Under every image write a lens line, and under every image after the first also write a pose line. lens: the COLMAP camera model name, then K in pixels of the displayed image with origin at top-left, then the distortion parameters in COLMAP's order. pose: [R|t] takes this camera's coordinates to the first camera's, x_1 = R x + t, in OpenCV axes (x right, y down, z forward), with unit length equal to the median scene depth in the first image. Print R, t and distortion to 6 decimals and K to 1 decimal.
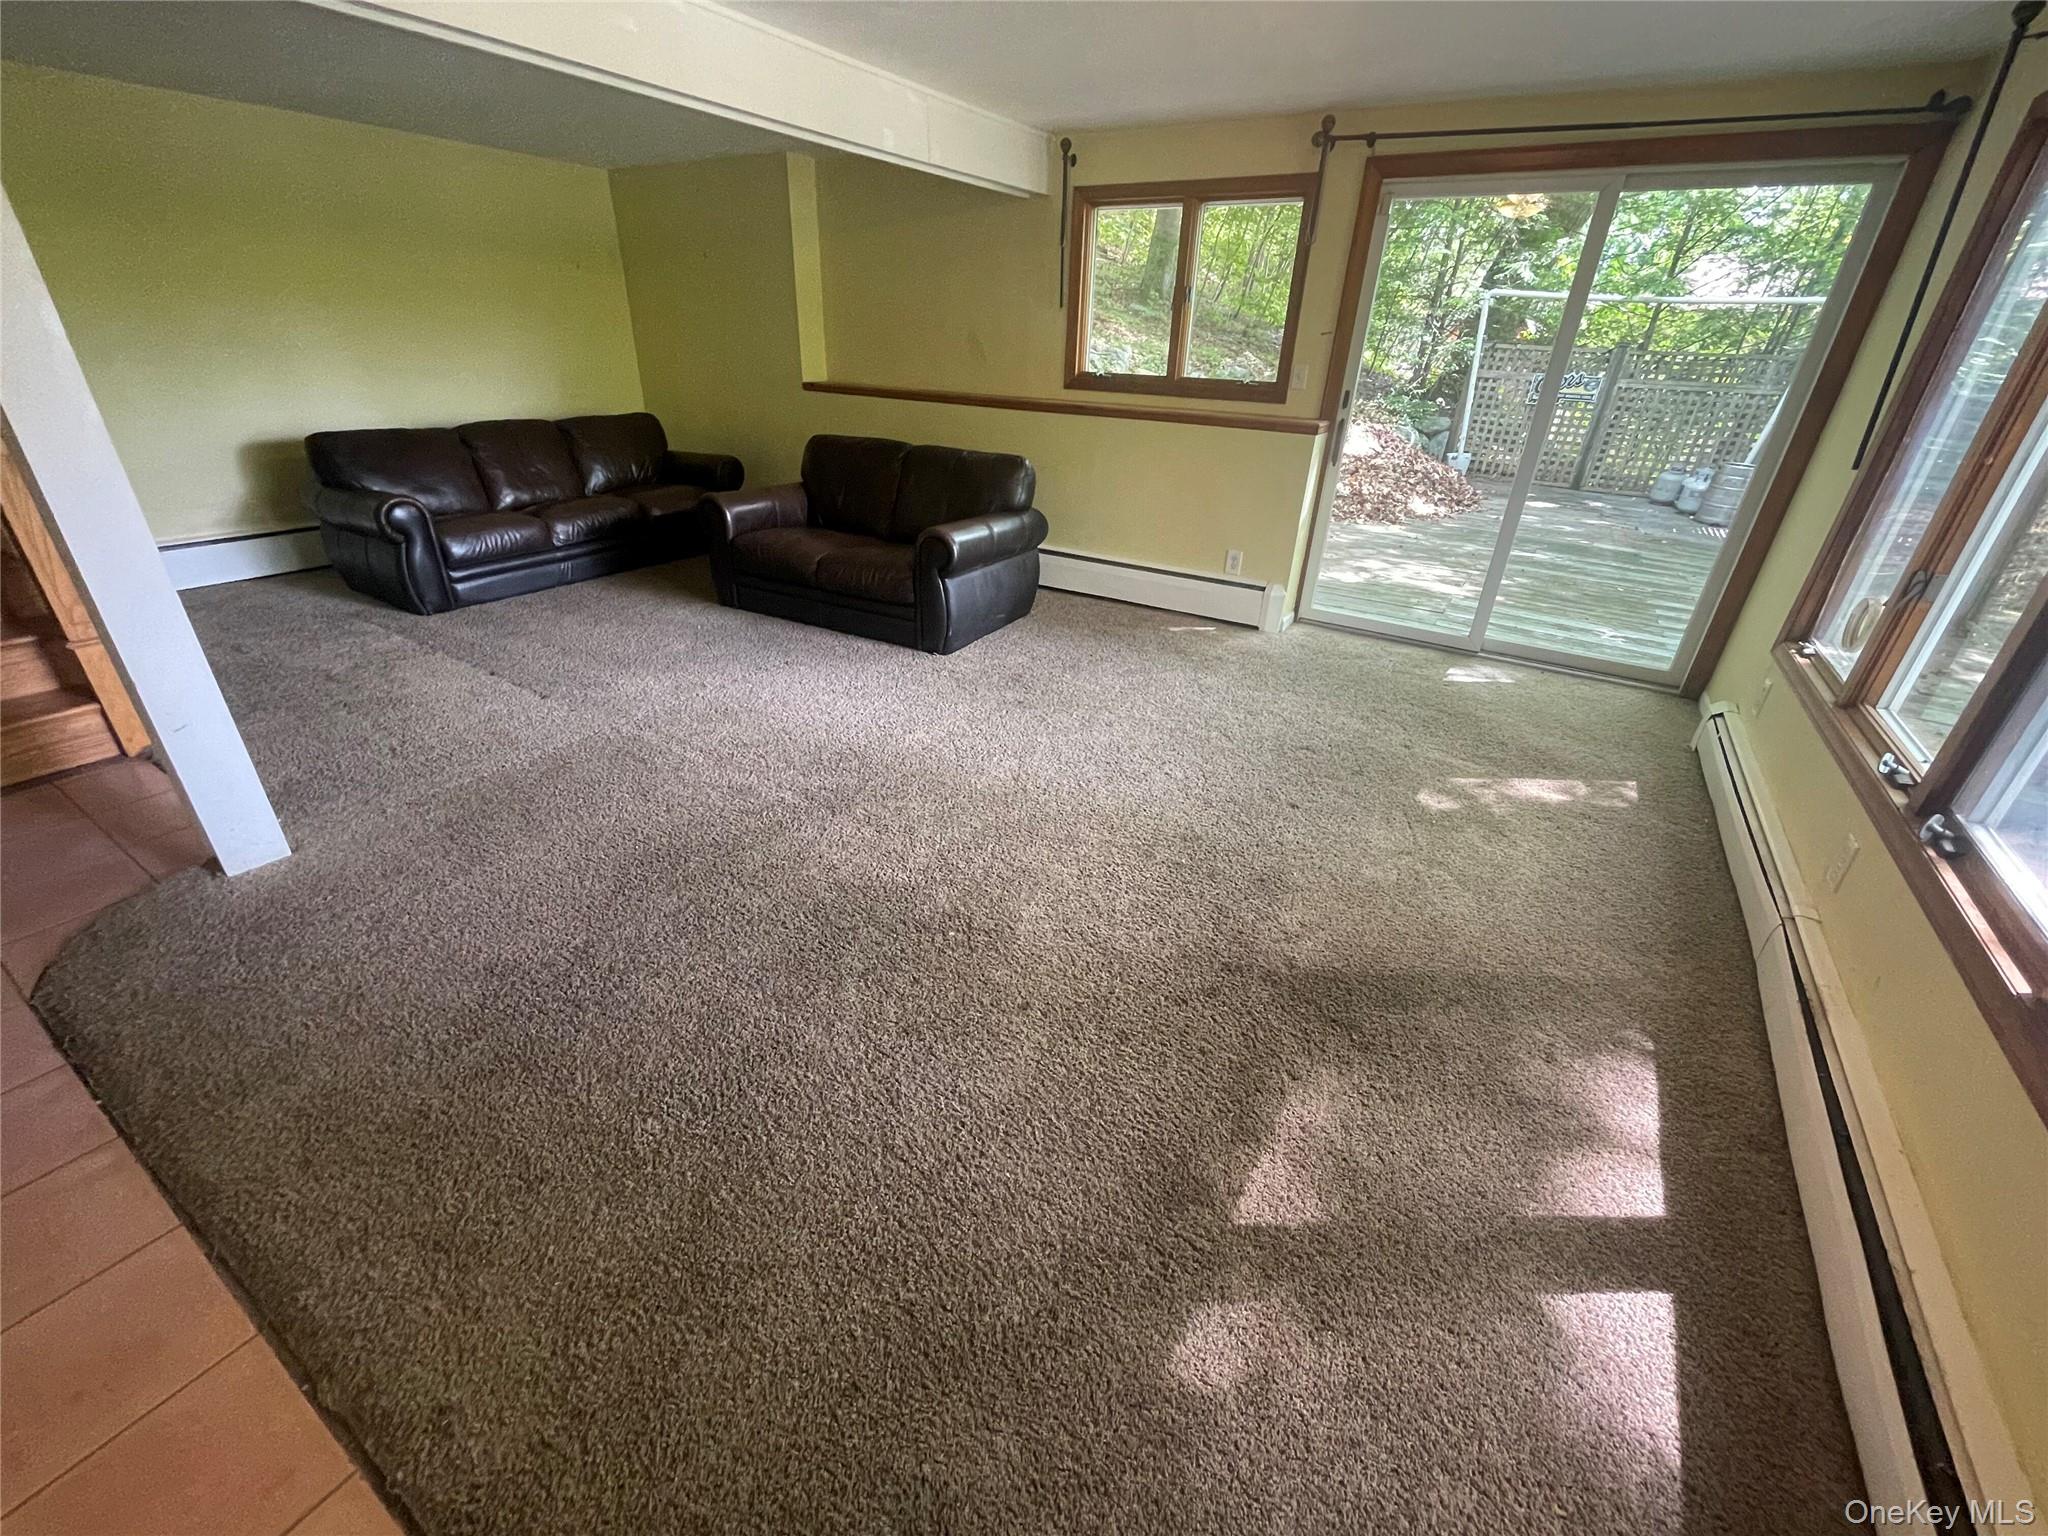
lens RADIAL K [[830.5, 0, 1024.8], [0, 830.5, 763.7], [0, 0, 1]] dist [-0.001060, 0.000131]
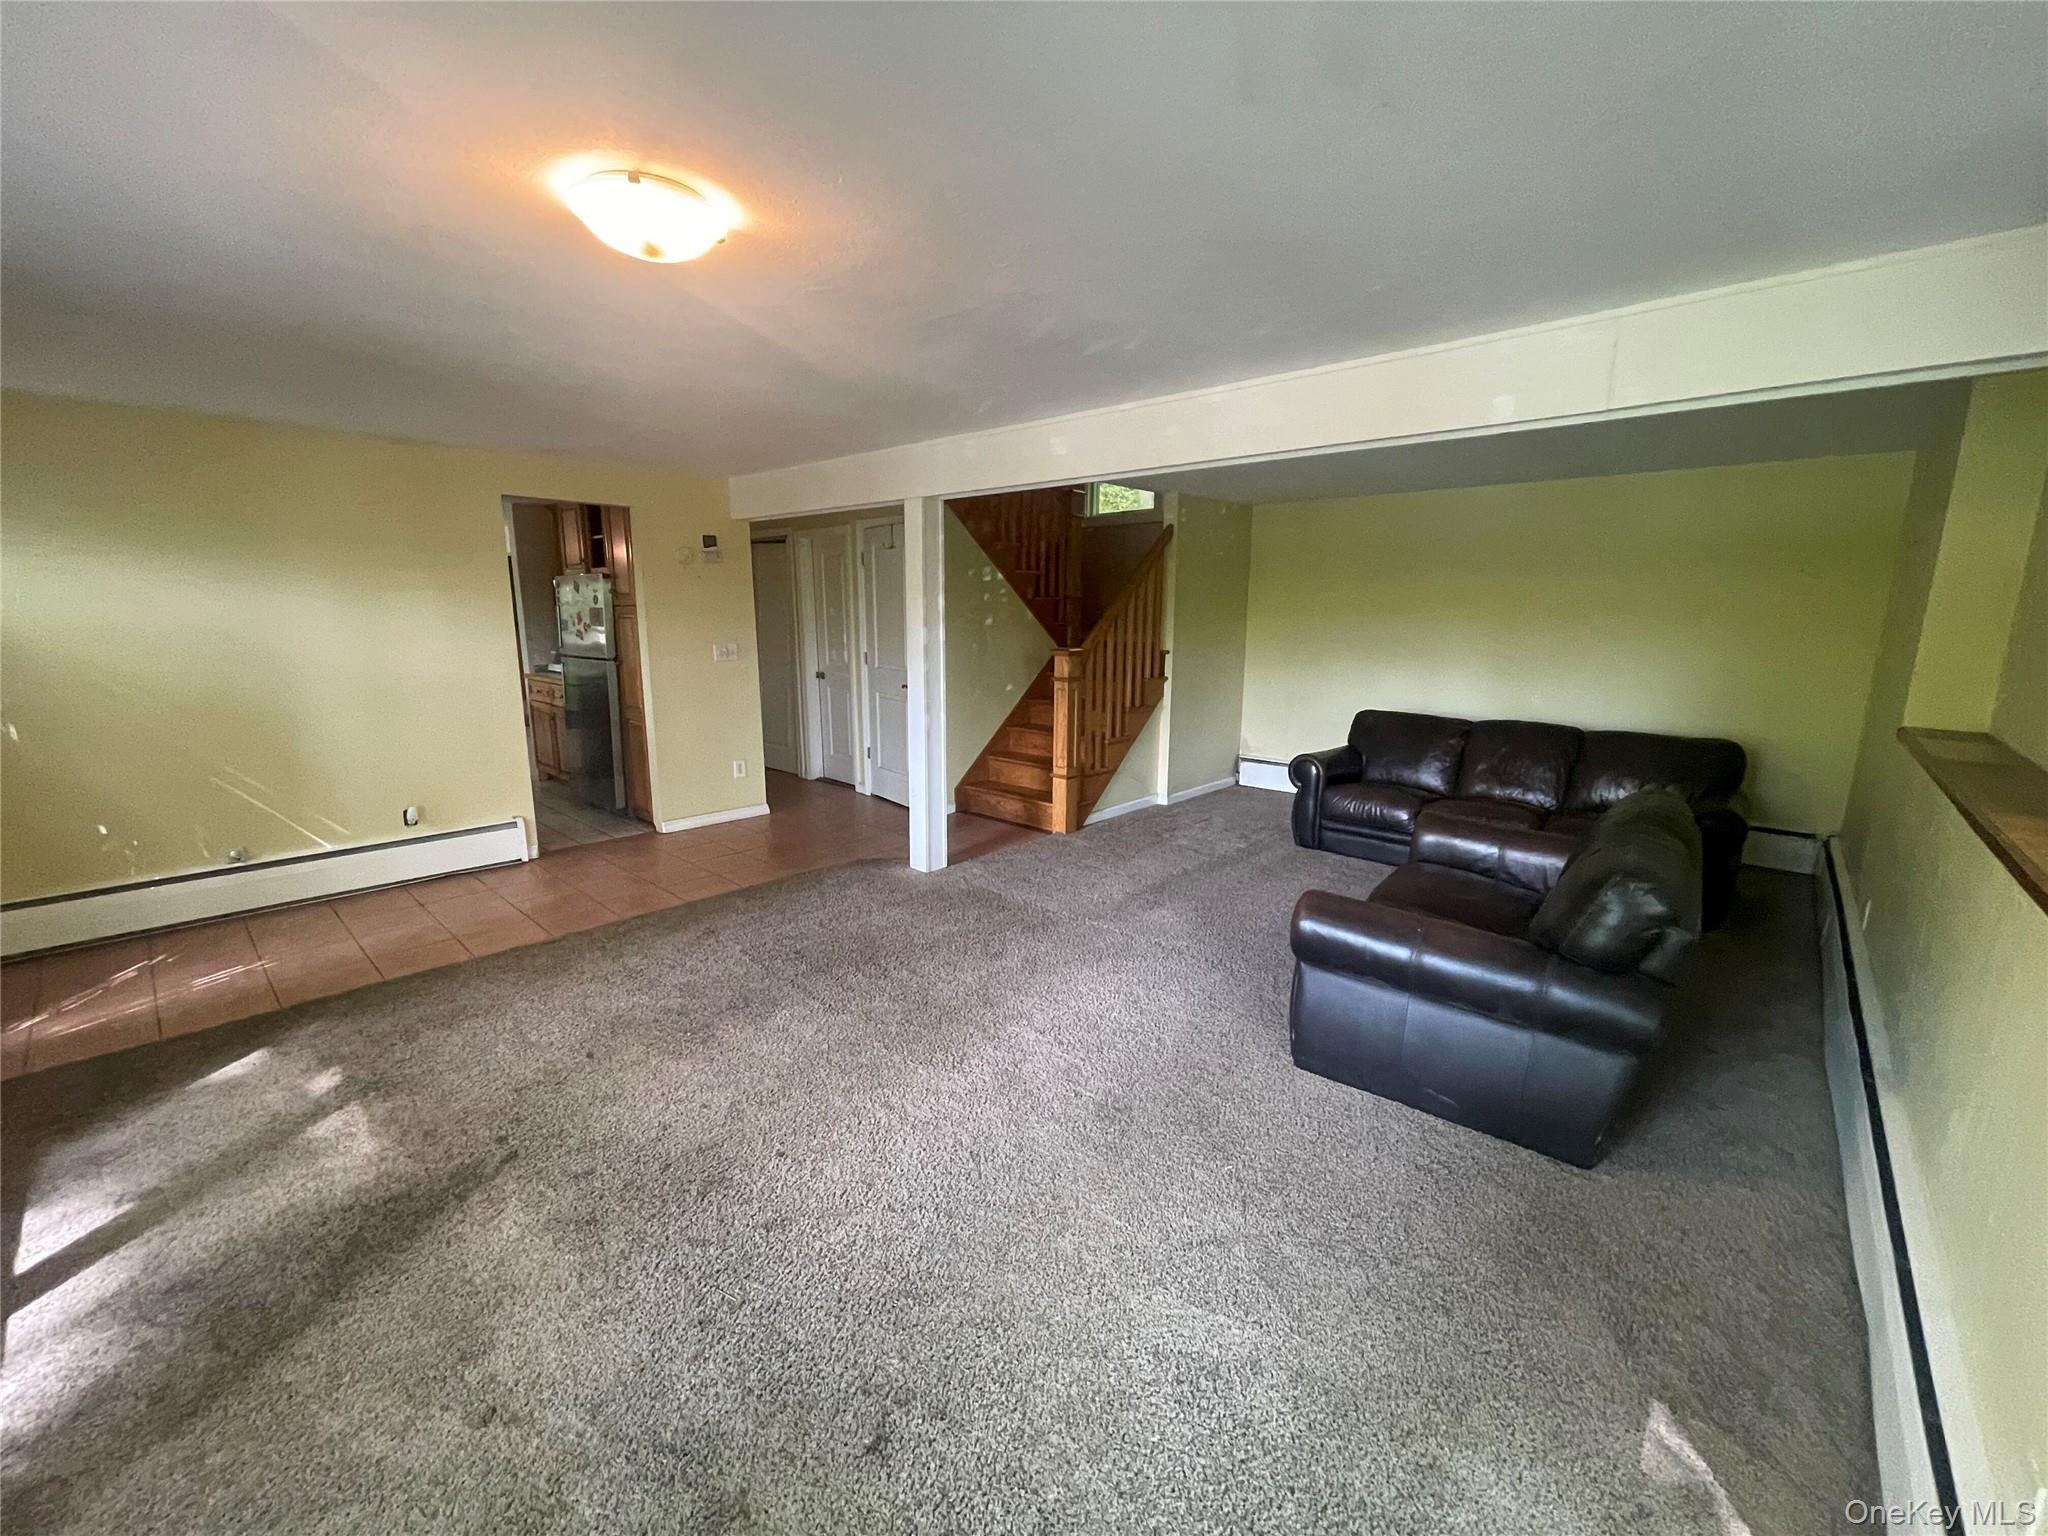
lens RADIAL K [[830.5, 0, 1024.8], [0, 830.5, 763.7], [0, 0, 1]] dist [-0.001060, 0.000131]
pose [[-0.167178, 0.140463, -0.975870, 1.007311], [-0.461765, 0.863372, 0.203376, -0.648760], [0.871105, 0.484622, -0.079476, 1.272558]]
